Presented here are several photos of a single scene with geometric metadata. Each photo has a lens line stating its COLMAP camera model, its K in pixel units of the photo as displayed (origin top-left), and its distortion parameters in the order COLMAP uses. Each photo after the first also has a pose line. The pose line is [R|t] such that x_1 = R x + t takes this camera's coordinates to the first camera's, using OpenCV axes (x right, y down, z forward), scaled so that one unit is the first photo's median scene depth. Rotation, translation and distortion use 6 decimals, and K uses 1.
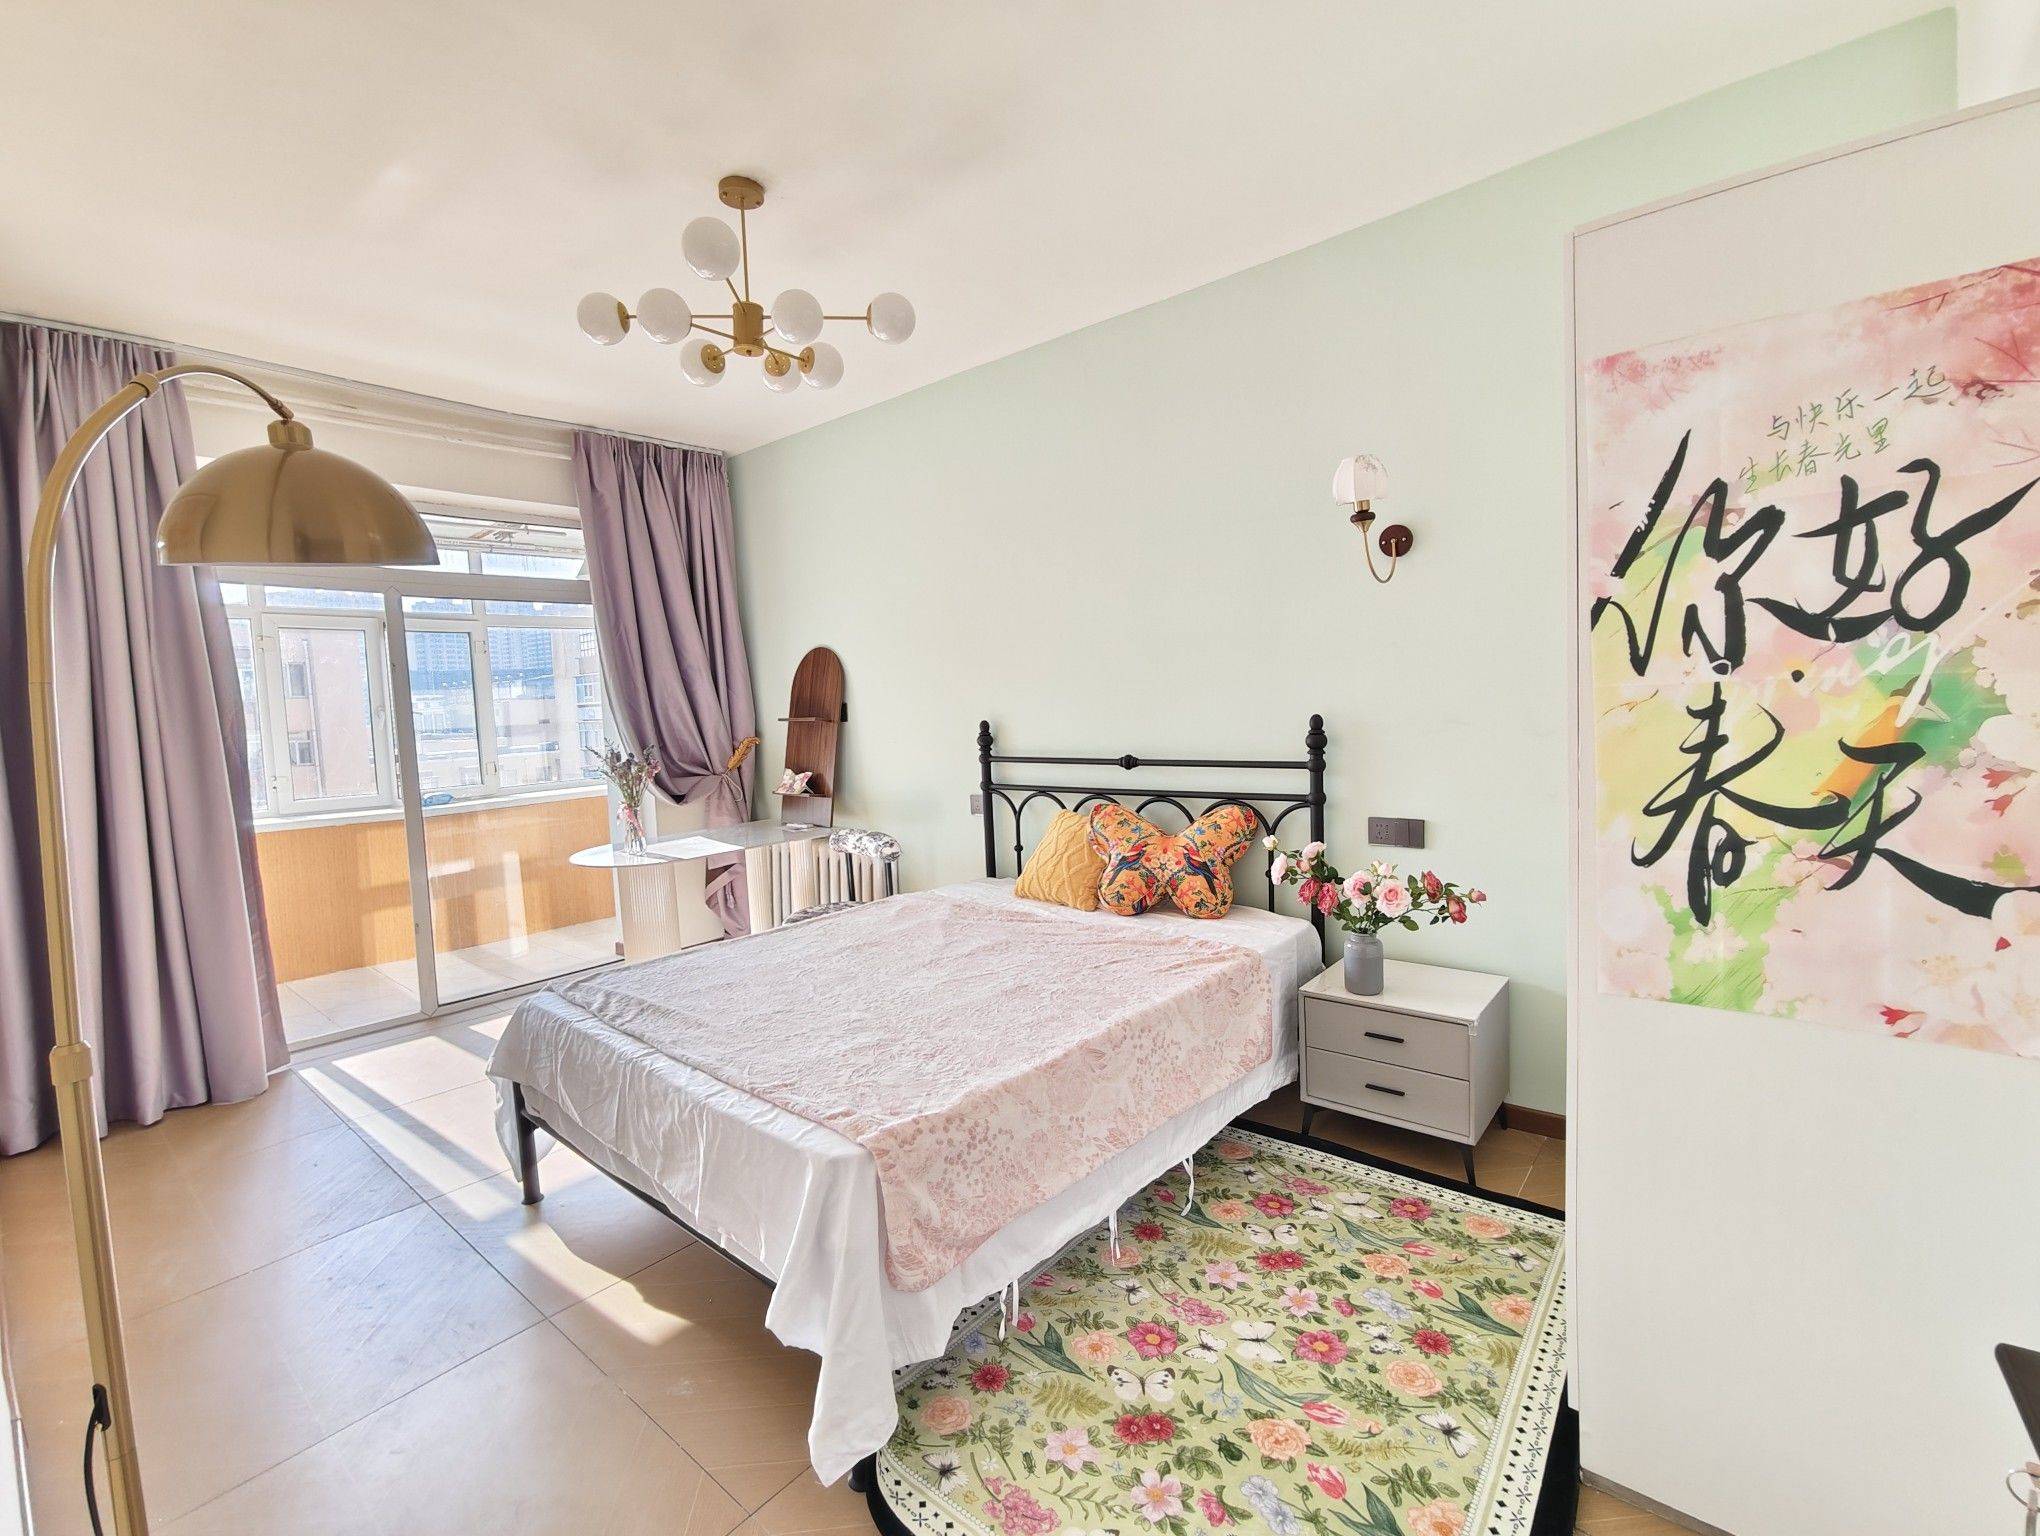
lens RADIAL K [[897.6, 0, 1020.9], [0, 897.6, 760.2], [0, 0, 1]] dist [-0.023107, 0.009879]
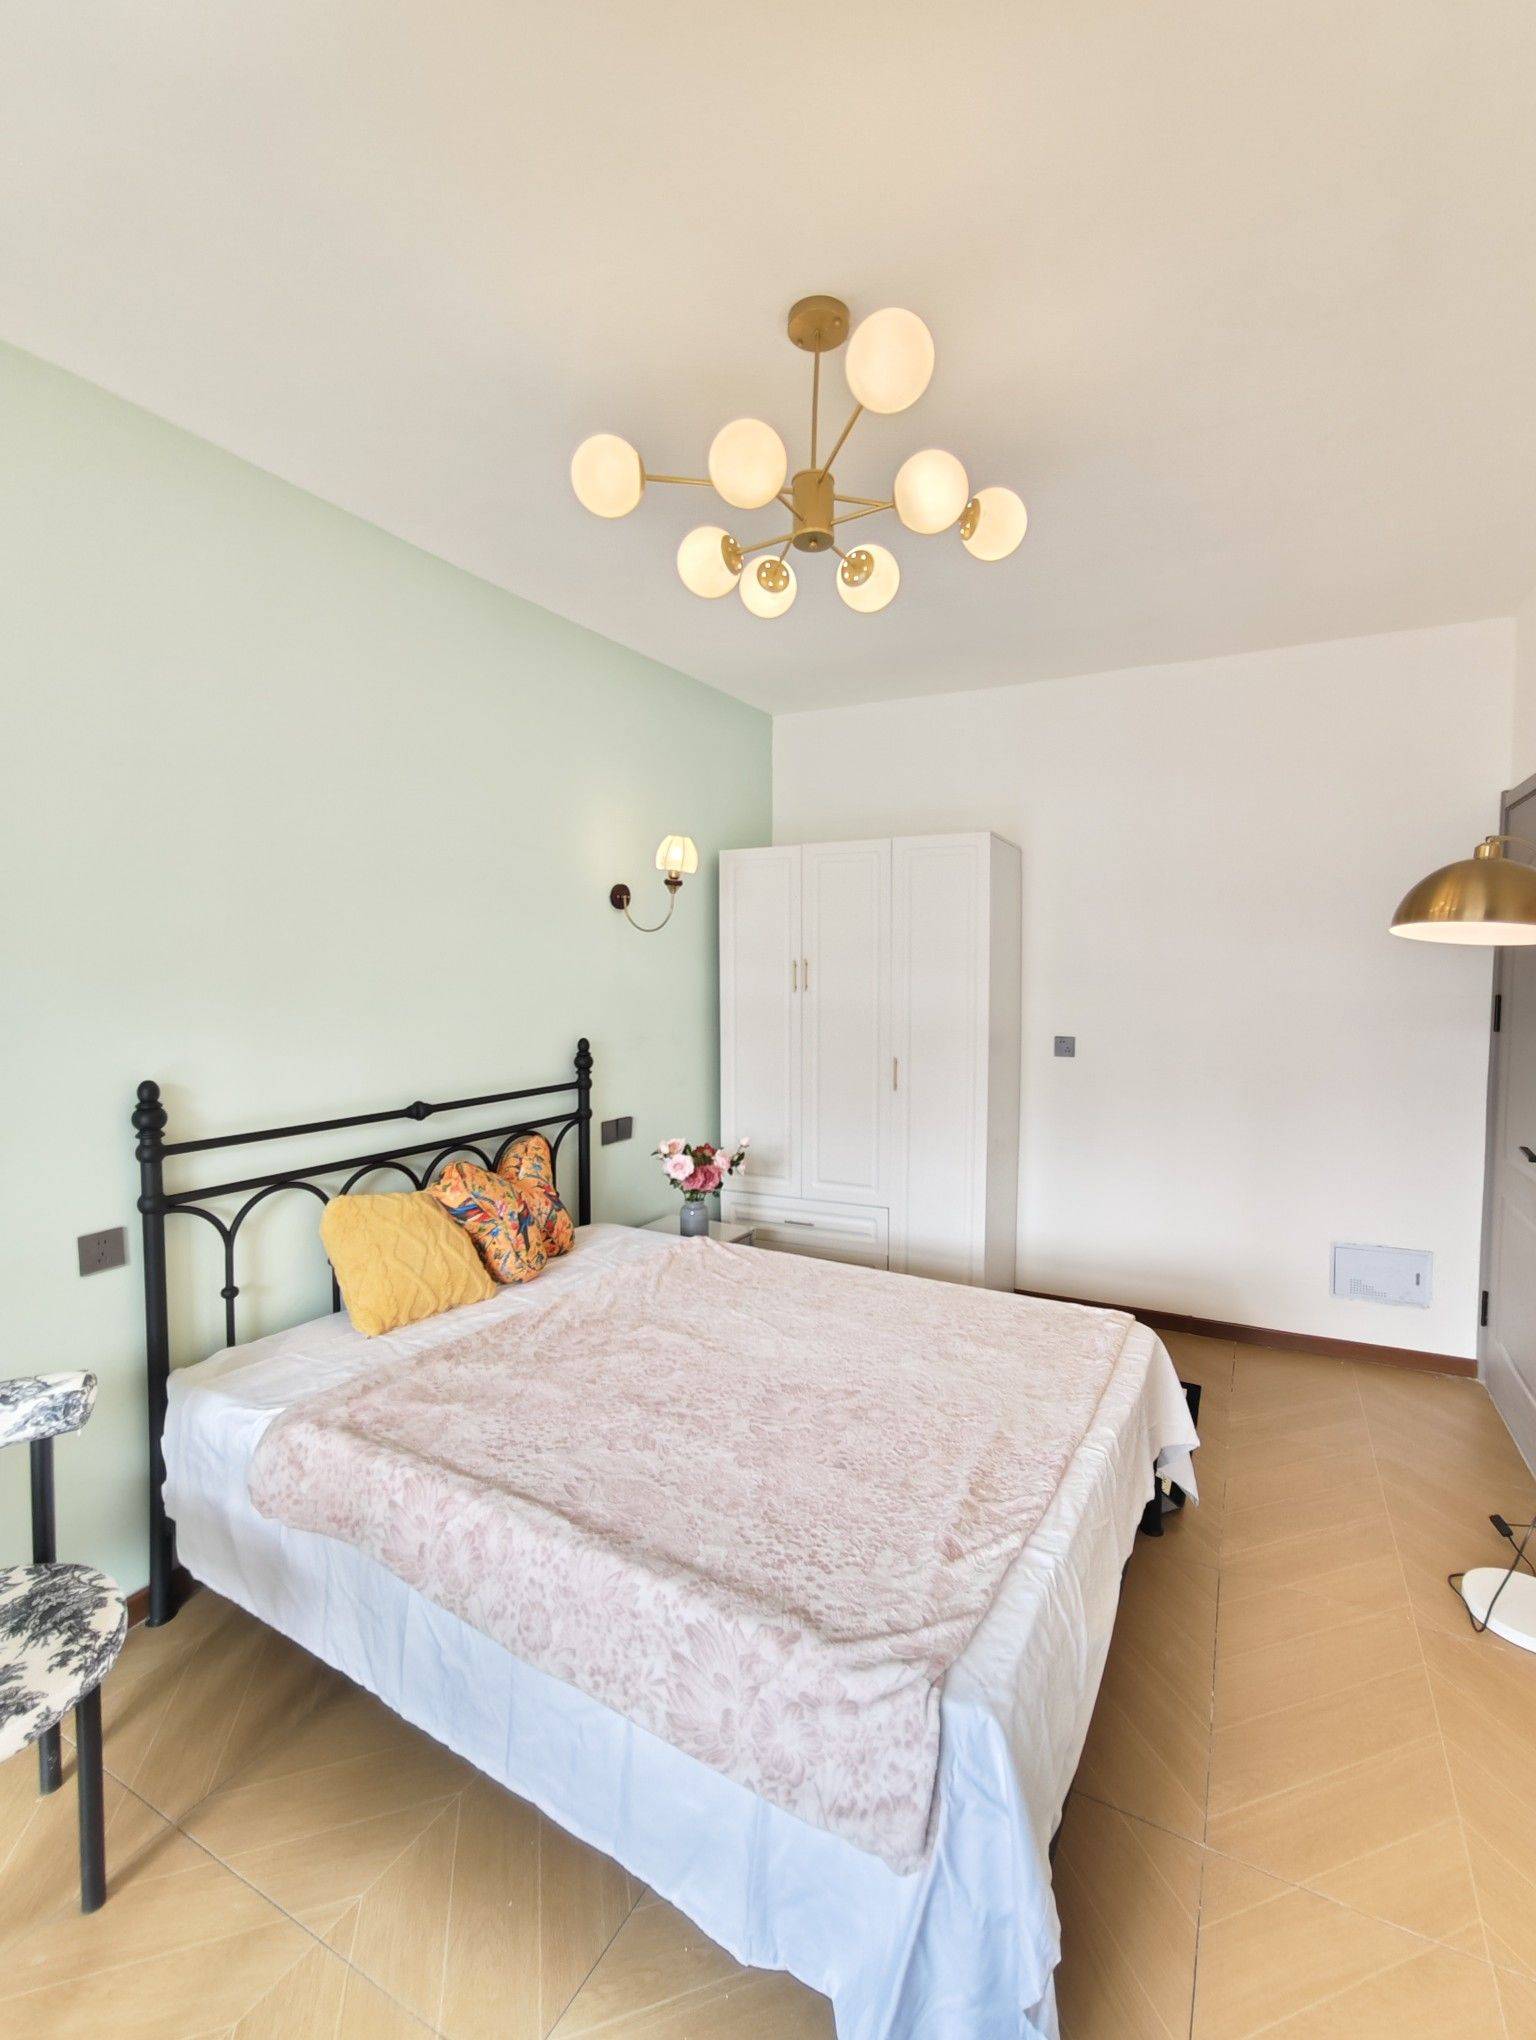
lens RADIAL K [[897.6, 0, 784.4], [0, 897.6, 1020.5], [0, 0, 1]] dist [-0.023107, 0.009879]
pose [[-0.188373, -0.005518, 0.982082, -0.683852], [0.082052, 0.996400, 0.021337, -0.064587], [-0.978664, 0.084602, -0.187242, 0.810806]]
